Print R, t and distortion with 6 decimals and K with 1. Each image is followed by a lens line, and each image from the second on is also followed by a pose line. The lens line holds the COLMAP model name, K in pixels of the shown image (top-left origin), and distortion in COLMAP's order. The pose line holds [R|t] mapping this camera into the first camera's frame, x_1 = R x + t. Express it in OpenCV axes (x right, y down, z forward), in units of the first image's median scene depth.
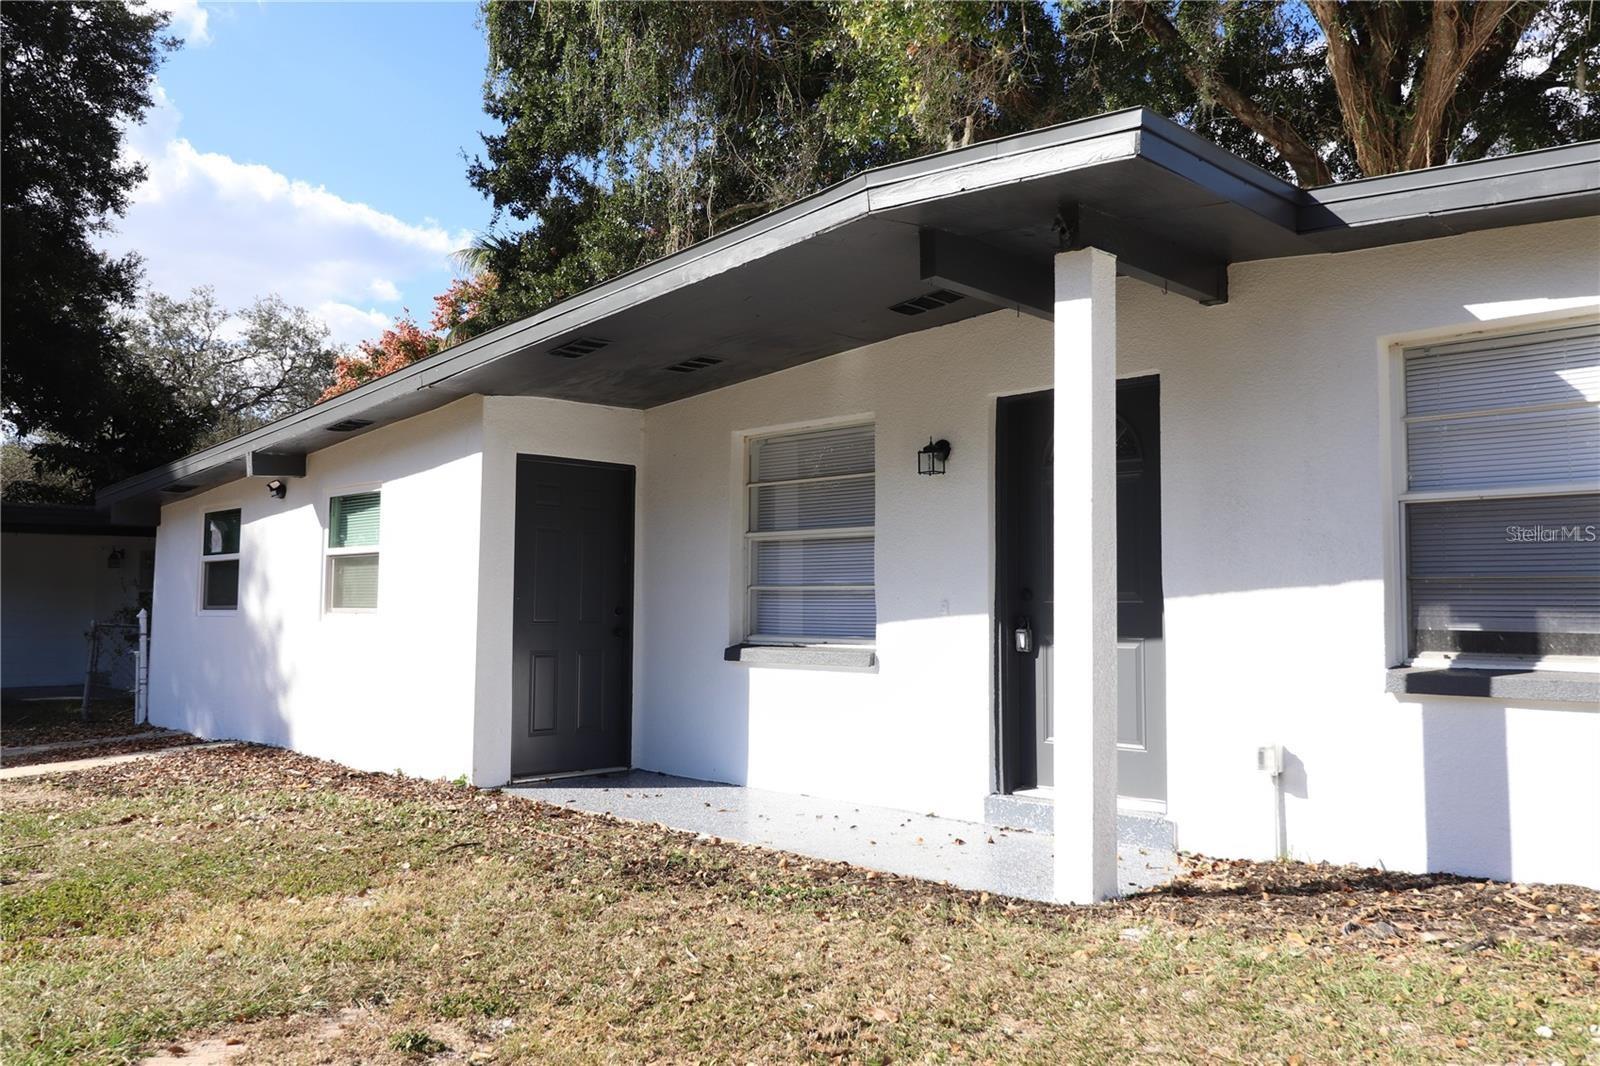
lens RADIAL K [[1256.9, 0, 795.4], [0, 1256.9, 531.7], [0, 0, 1]] dist [0.013874, 0.002763]
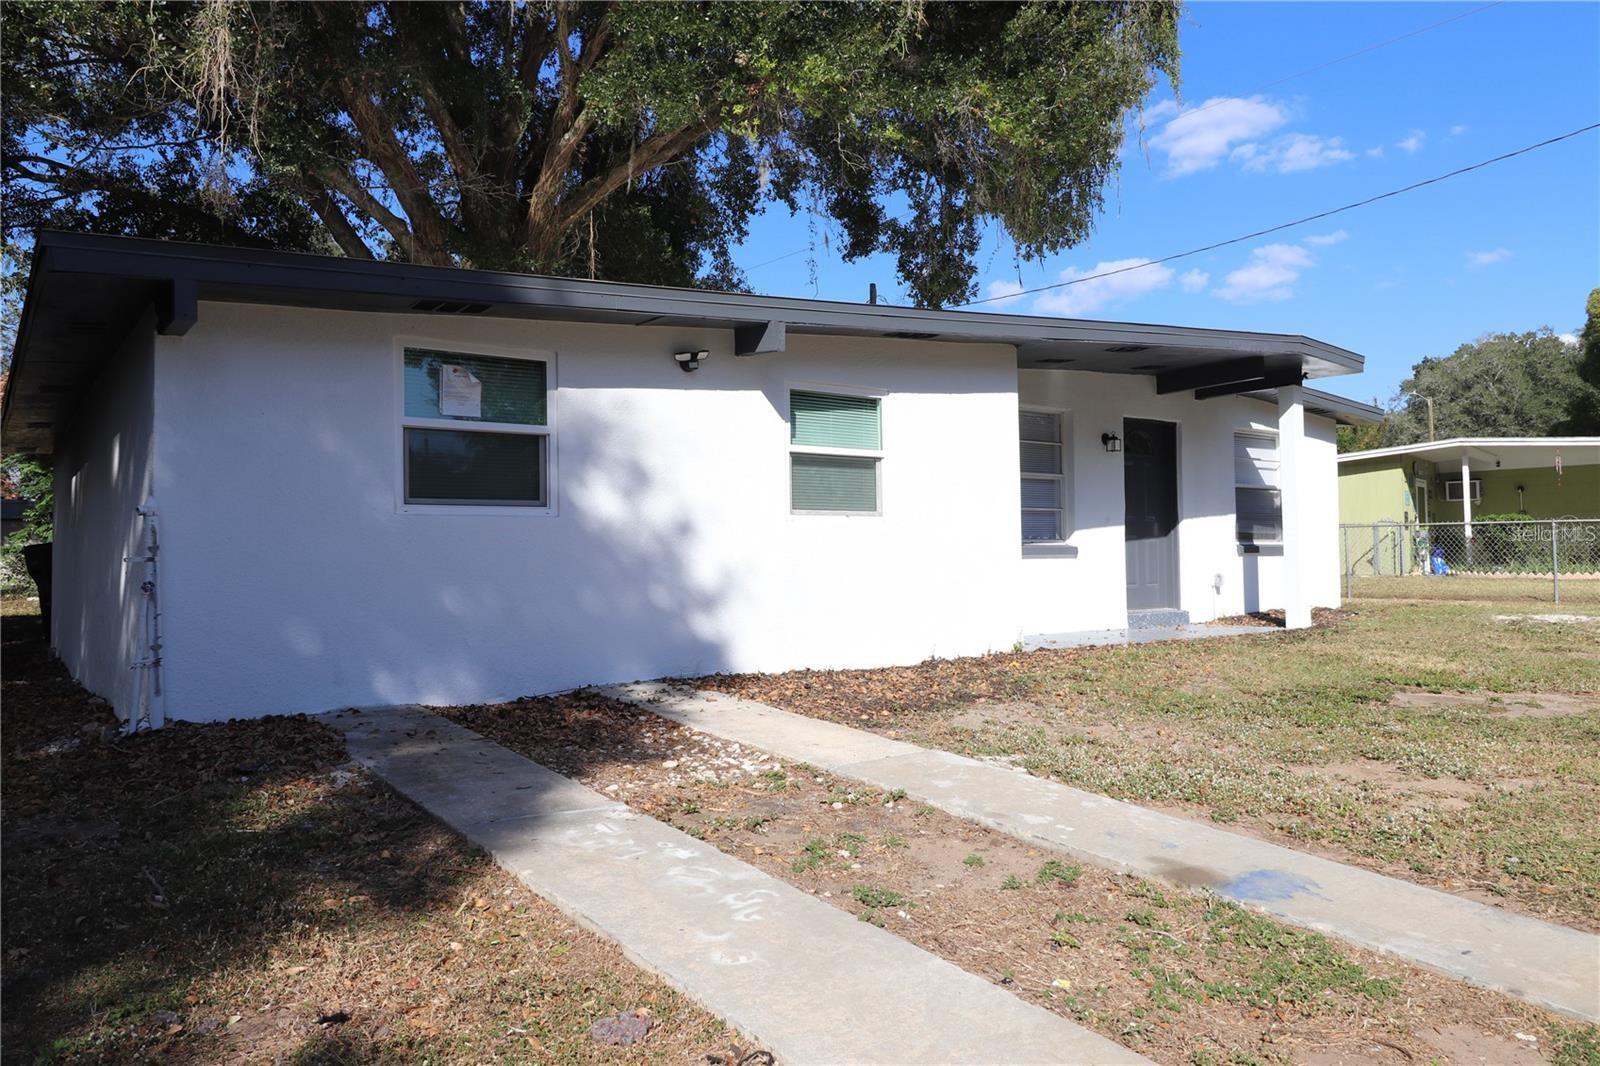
lens RADIAL K [[1137.1, 0, 803.2], [0, 1137.1, 530.3], [0, 0, 1]] dist [0.000466, 0.000850]
pose [[0.134695, 0.019412, 0.990697, -1.536700], [-0.051931, 0.998572, -0.012506, 0.110679], [-0.989525, -0.049763, 0.135511, 1.133192]]
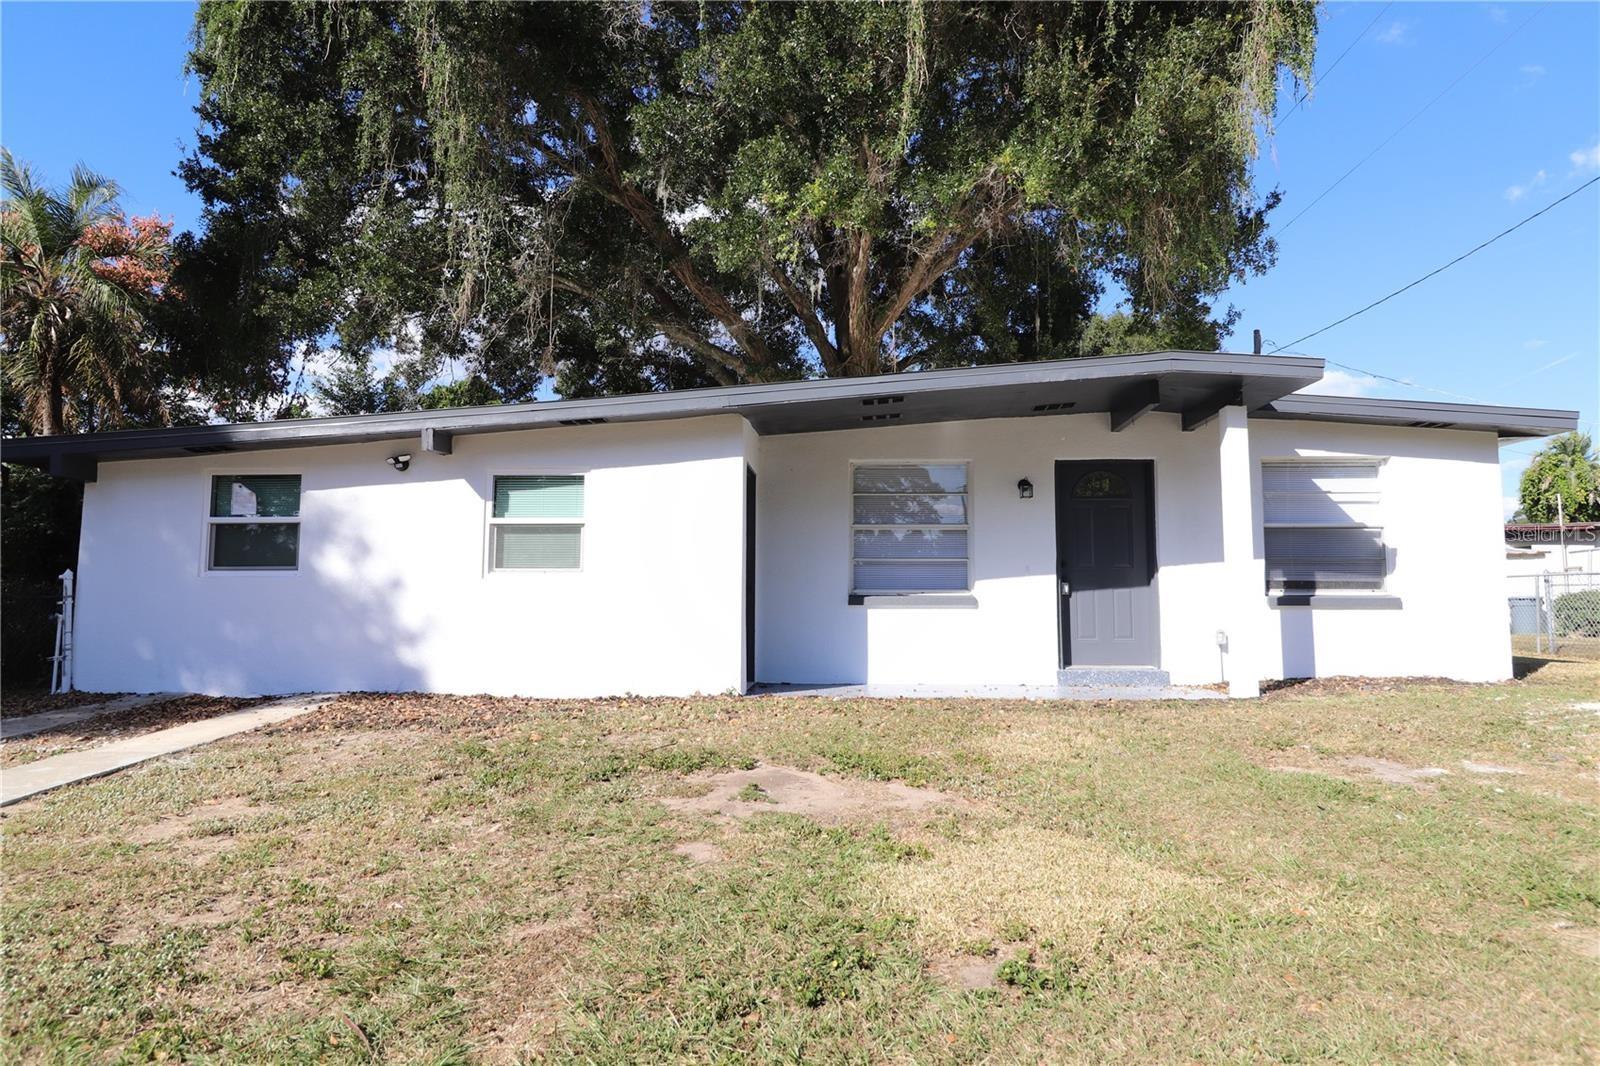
lens RADIAL K [[941.0, 0, 798.2], [0, 941.0, 532.3], [0, 0, 1]] dist [-0.001709, -0.001027]
pose [[0.740046, 0.048630, 0.670795, -0.969892], [-0.040728, 0.998792, -0.027477, 0.050864], [-0.671322, -0.006986, 0.741133, 0.195589]]
